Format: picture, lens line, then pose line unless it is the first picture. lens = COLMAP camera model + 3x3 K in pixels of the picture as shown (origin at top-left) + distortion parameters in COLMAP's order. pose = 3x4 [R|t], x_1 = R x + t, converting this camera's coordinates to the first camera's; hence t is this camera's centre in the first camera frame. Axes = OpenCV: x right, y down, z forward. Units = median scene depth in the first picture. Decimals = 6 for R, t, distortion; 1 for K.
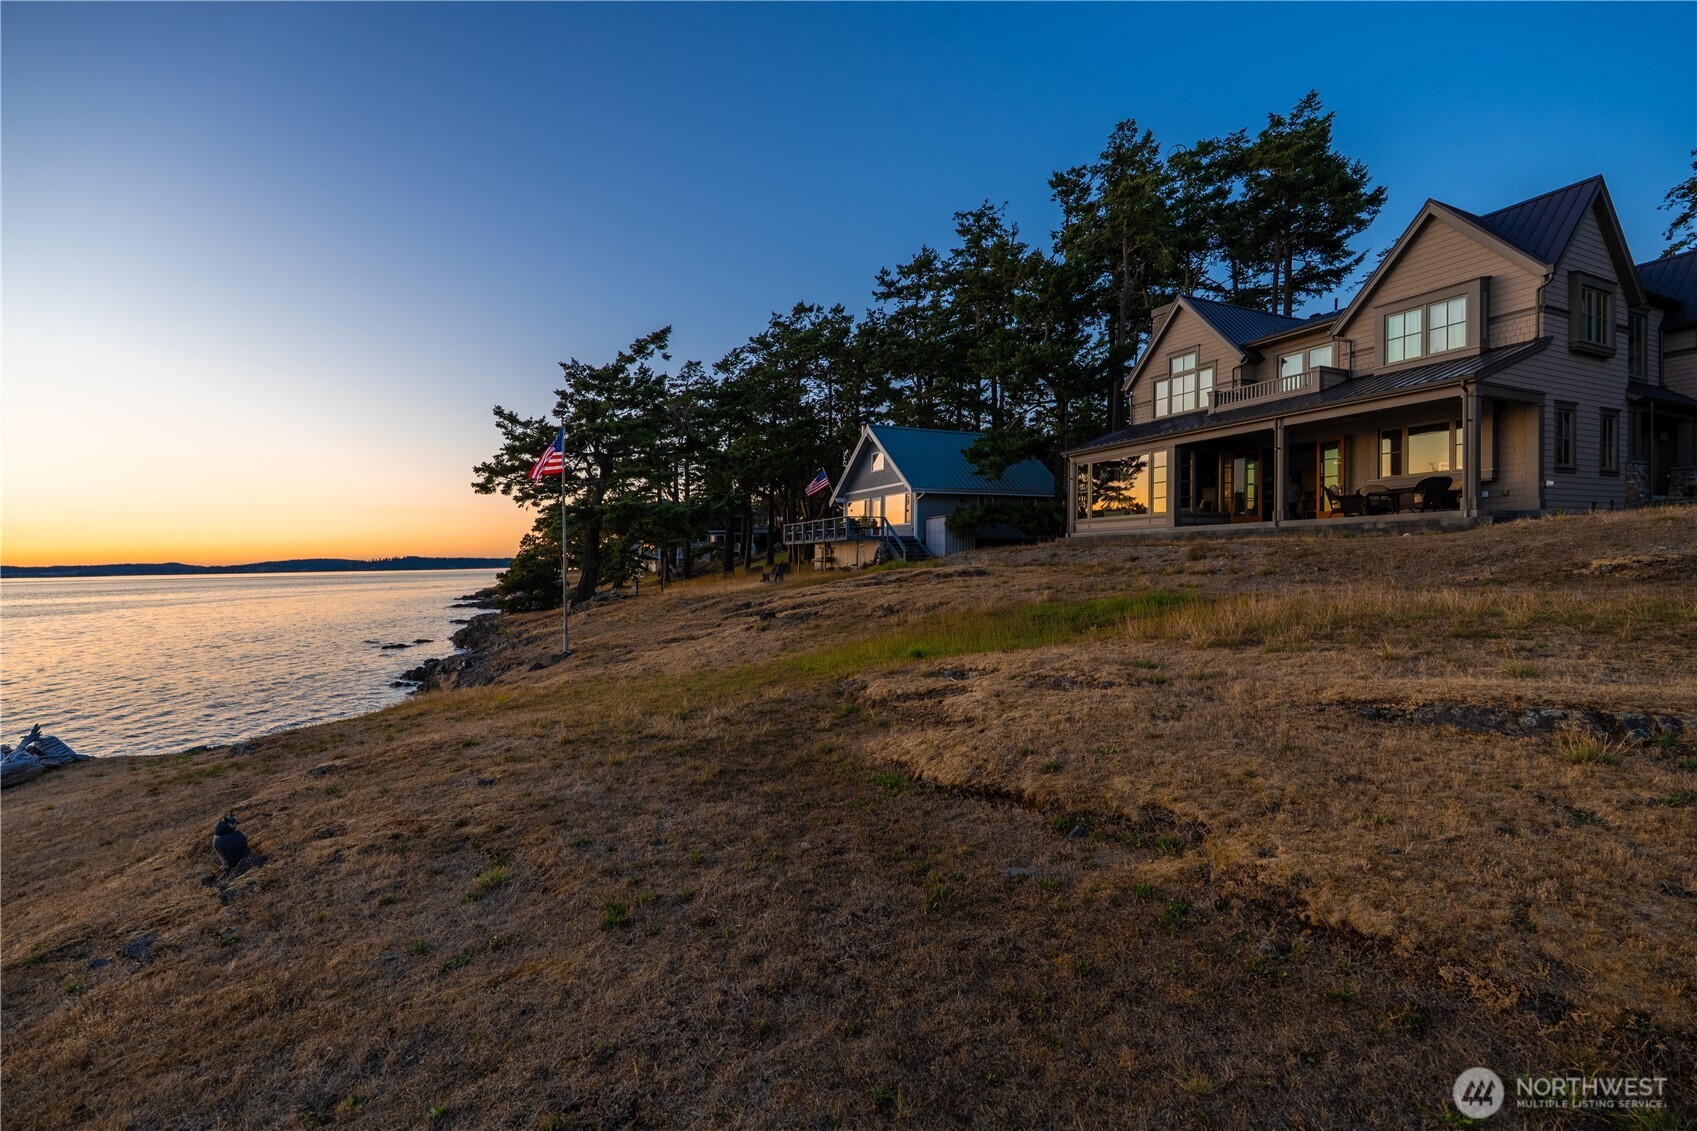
lens RADIAL K [[762.3, 0, 848.5], [0, 762.3, 565.5], [0, 0, 1]] dist [-0.002288, 0.000100]
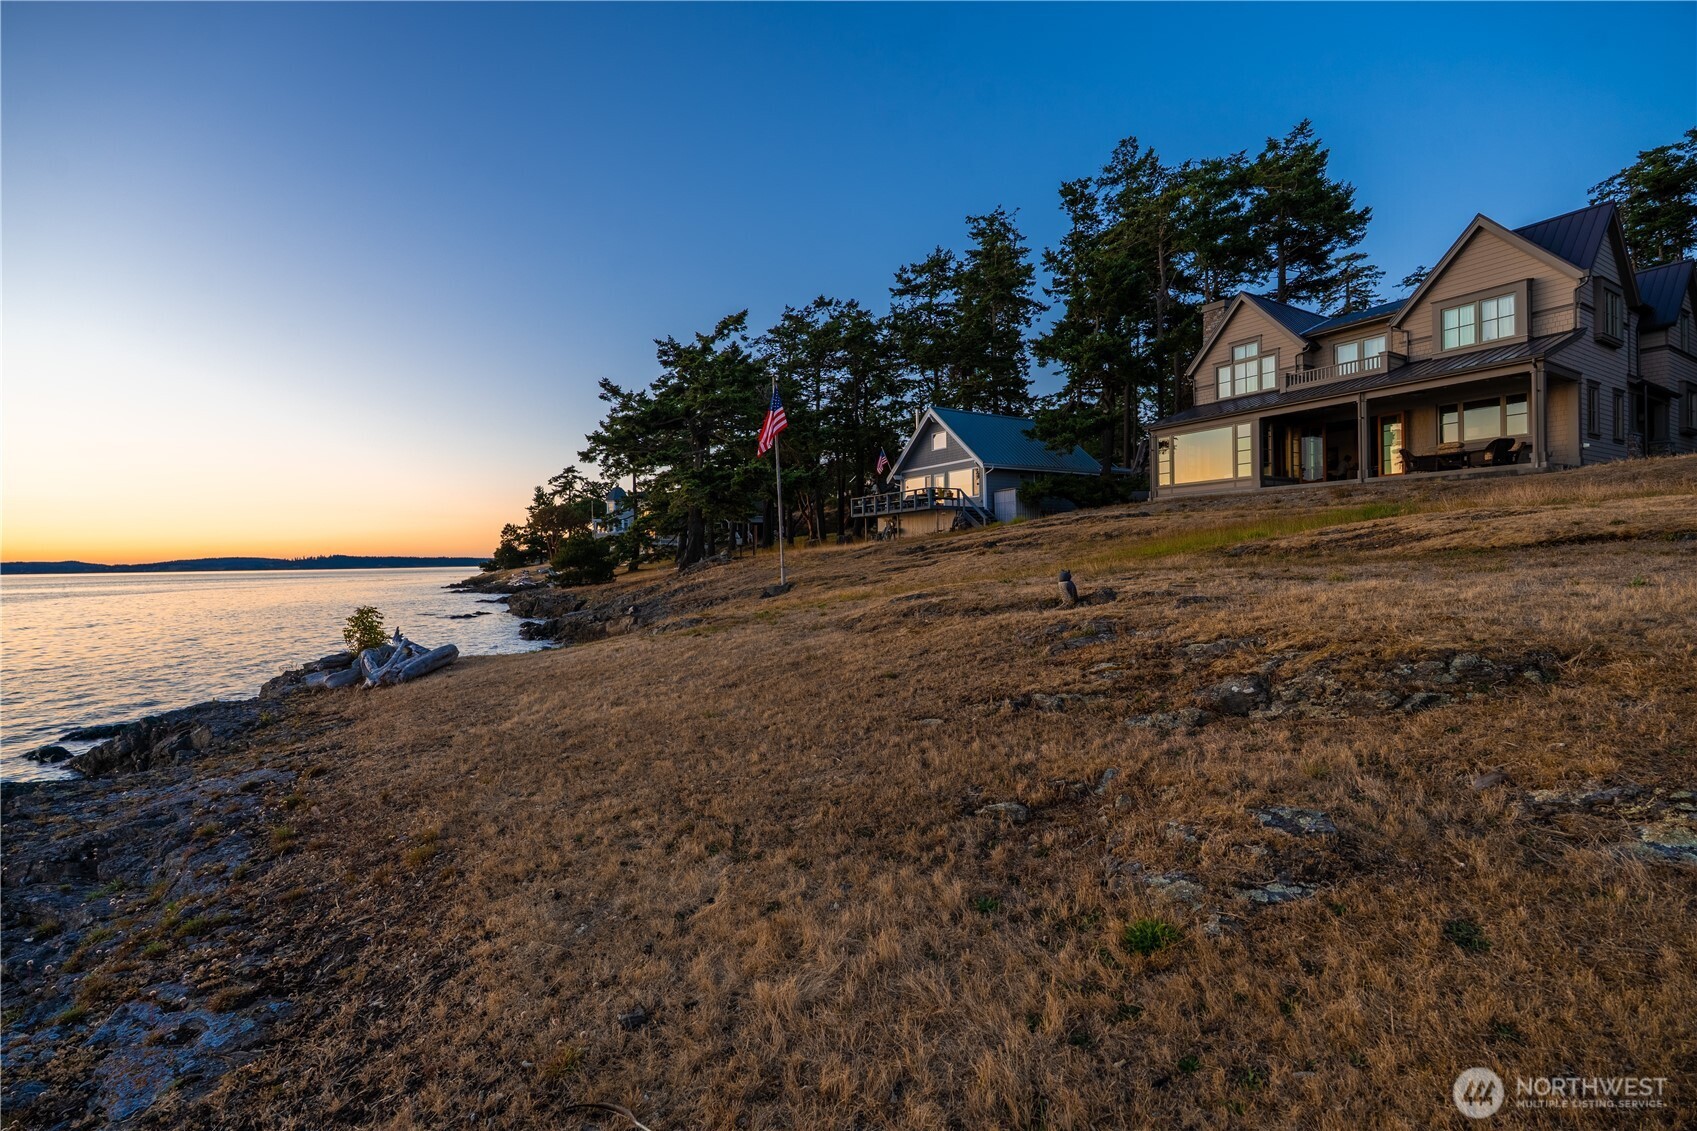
lens RADIAL K [[759.1, 0, 848.5], [0, 759.1, 565.5], [0, 0, 1]] dist [-0.000517, -0.000395]
pose [[0.996229, 0.001708, 0.086752, -0.208717], [-0.001359, 0.999991, -0.004084, 0.051291], [-0.086758, 0.003950, 0.996222, -0.069680]]
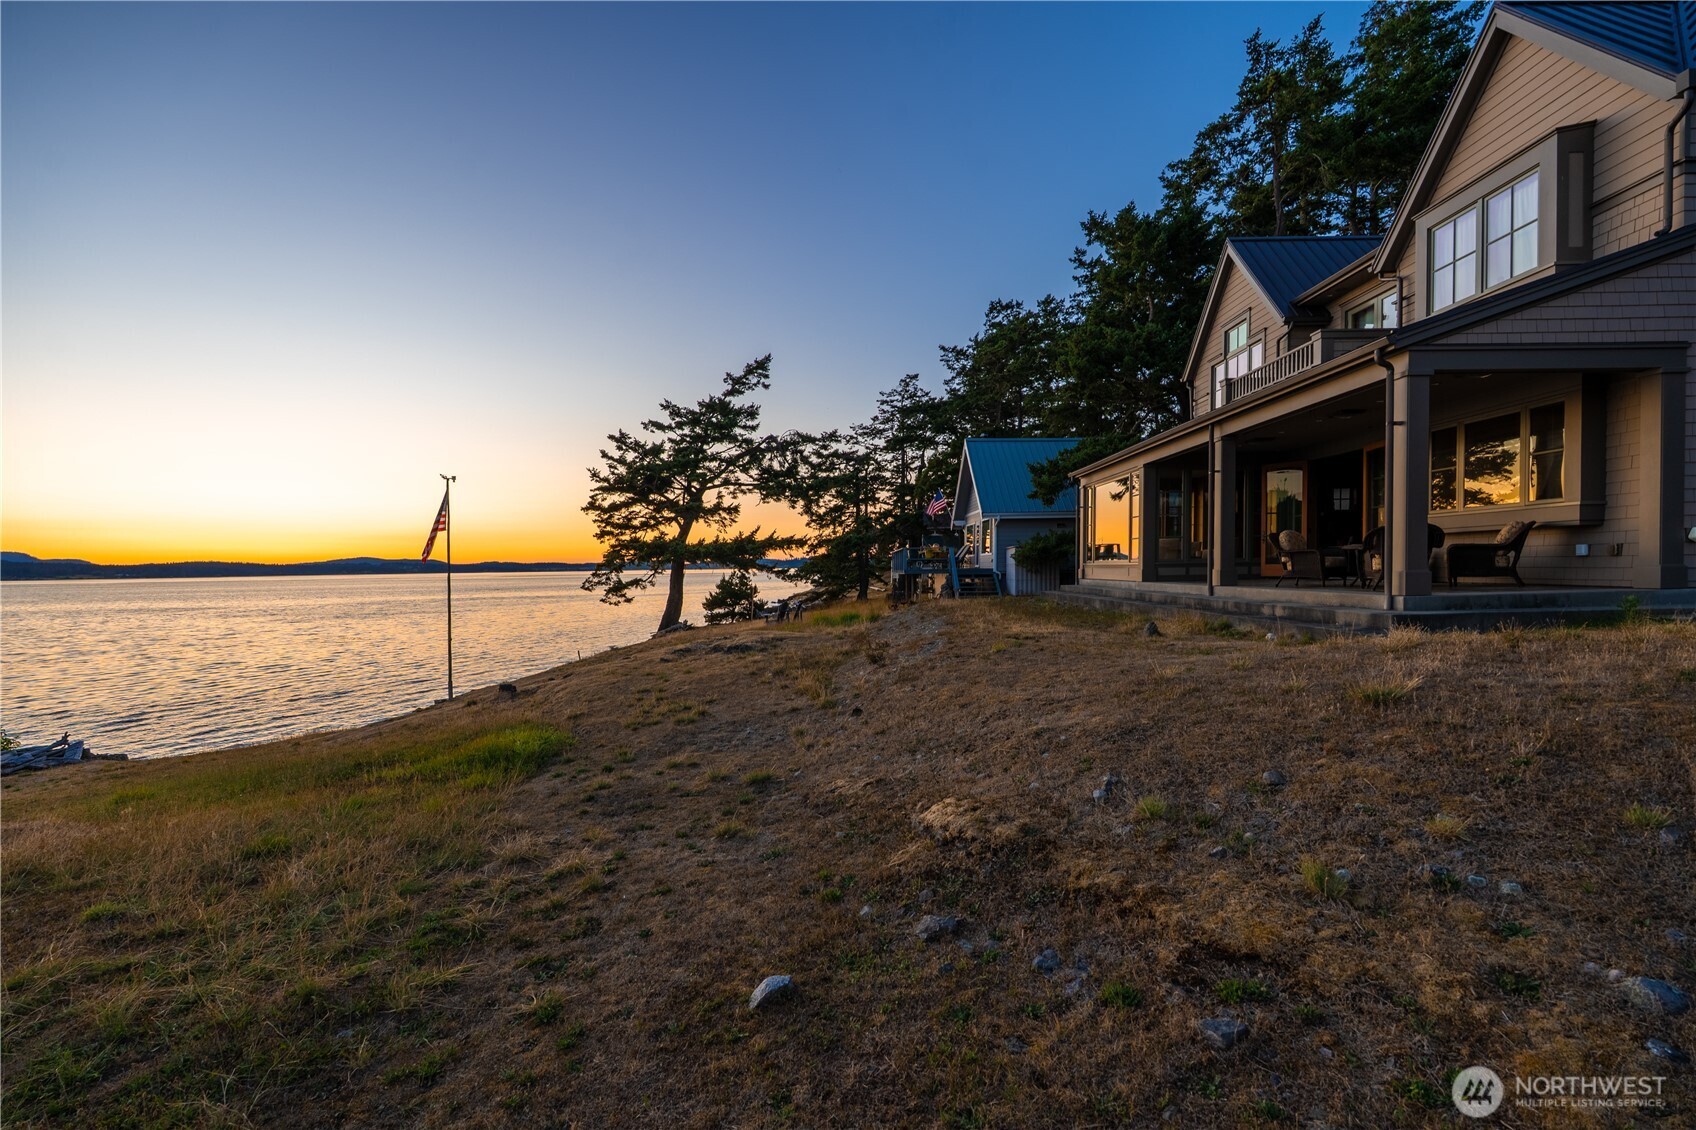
lens RADIAL K [[758.7, 0, 848.0], [0, 758.7, 565.0], [0, 0, 1]] dist [-0.000517, -0.000395]
pose [[0.880544, 0.008079, -0.473895, 0.373510], [-0.007594, 0.999967, 0.002937, -0.046991], [0.473903, 0.001012, 0.880576, 0.183991]]
